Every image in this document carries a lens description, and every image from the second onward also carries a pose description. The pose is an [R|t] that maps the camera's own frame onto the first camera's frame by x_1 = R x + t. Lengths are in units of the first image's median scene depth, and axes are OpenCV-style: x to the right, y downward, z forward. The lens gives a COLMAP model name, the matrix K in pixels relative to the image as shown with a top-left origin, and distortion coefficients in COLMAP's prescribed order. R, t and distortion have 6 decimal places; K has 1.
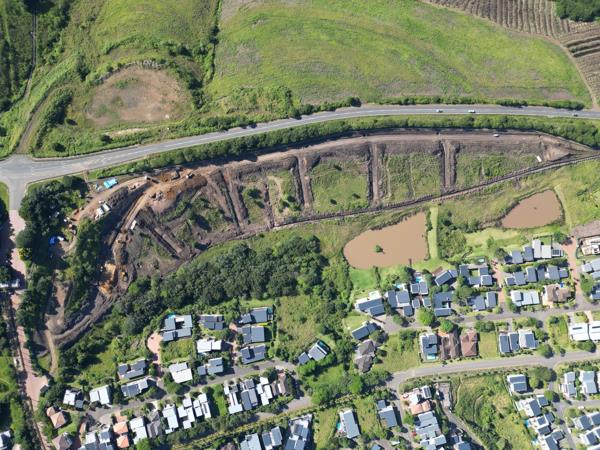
lens RADIAL K [[417.7, 0, 299.2], [0, 417.7, 225.3], [0, 0, 1]] dist [0.076584, -0.071201]
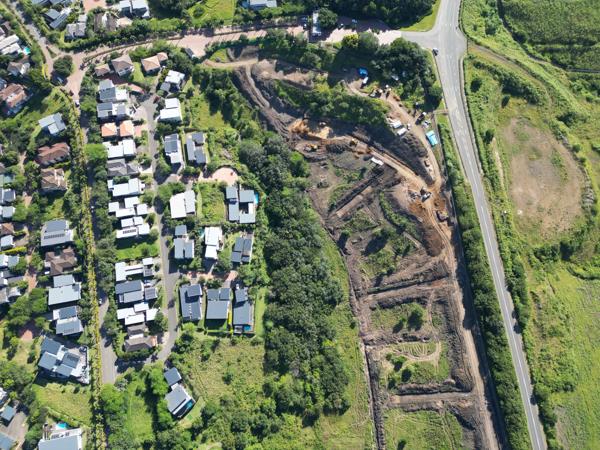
lens RADIAL K [[417.7, 0, 299.2], [0, 417.7, 225.3], [0, 0, 1]] dist [0.076584, -0.071201]
pose [[-0.080882, 0.955665, -0.283130, -0.044570], [-0.996680, -0.074879, 0.031980, 0.109085], [0.009362, 0.284776, 0.958548, 0.279039]]
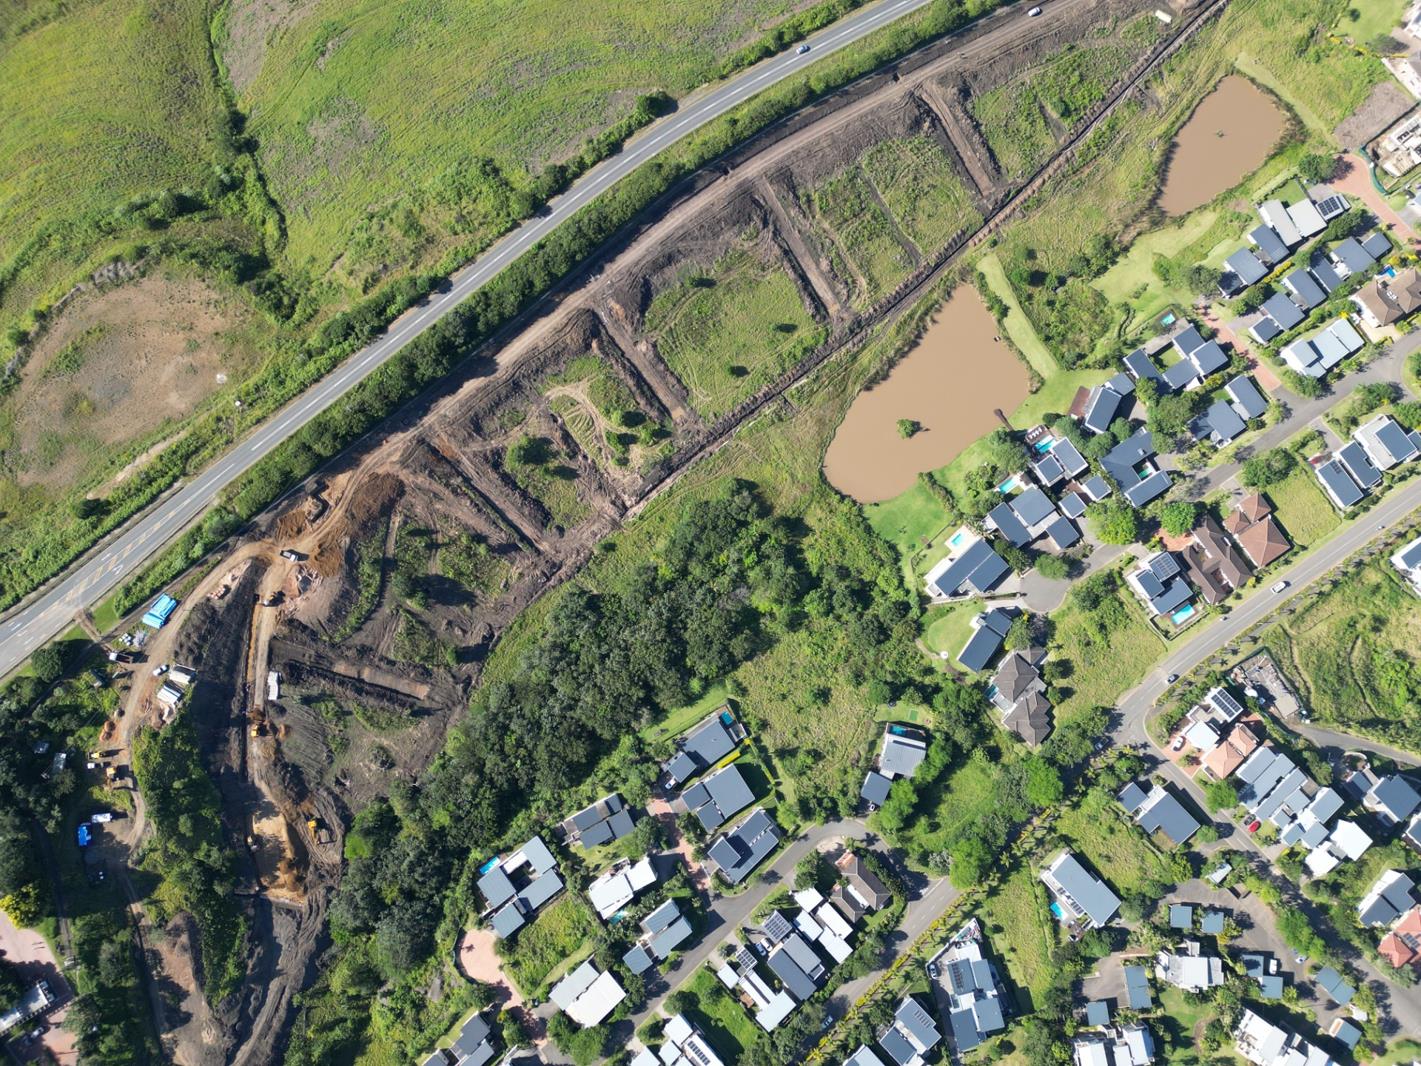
lens RADIAL K [[989.1, 0, 708.5], [0, 989.1, 533.7], [0, 0, 1]] dist [0.076584, -0.071201]
pose [[0.878388, -0.476530, 0.036785, -0.041291], [0.477905, 0.876729, -0.054339, 0.105845], [-0.006356, 0.065310, 0.997845, 0.149075]]
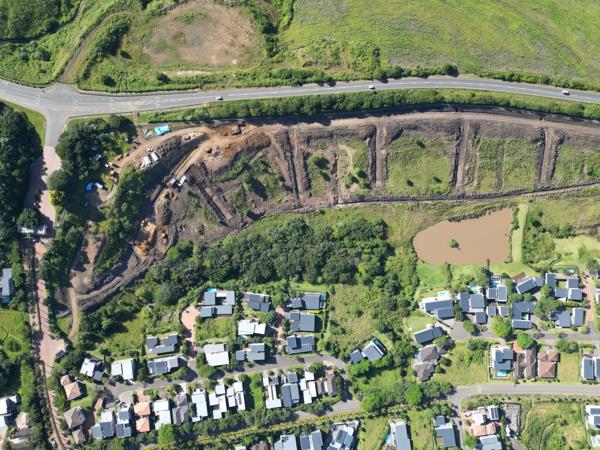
lens RADIAL K [[417.7, 0, 299.2], [0, 417.7, 225.3], [0, 0, 1]] dist [0.076584, -0.071201]
pose [[0.992432, 0.122762, -0.002839, -0.136871], [-0.122717, 0.992364, 0.012444, 0.049141], [0.004345, -0.012002, 0.999919, 0.127600]]
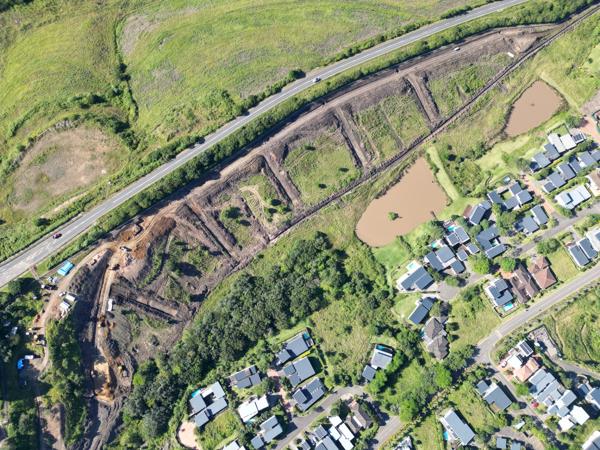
lens RADIAL K [[417.7, 0, 299.2], [0, 417.7, 225.3], [0, 0, 1]] dist [0.076584, -0.071201]
pose [[0.914764, -0.399498, 0.060071, -0.046079], [0.403955, 0.906438, -0.123250, 0.106161], [-0.005213, 0.137010, 0.990556, 0.165885]]
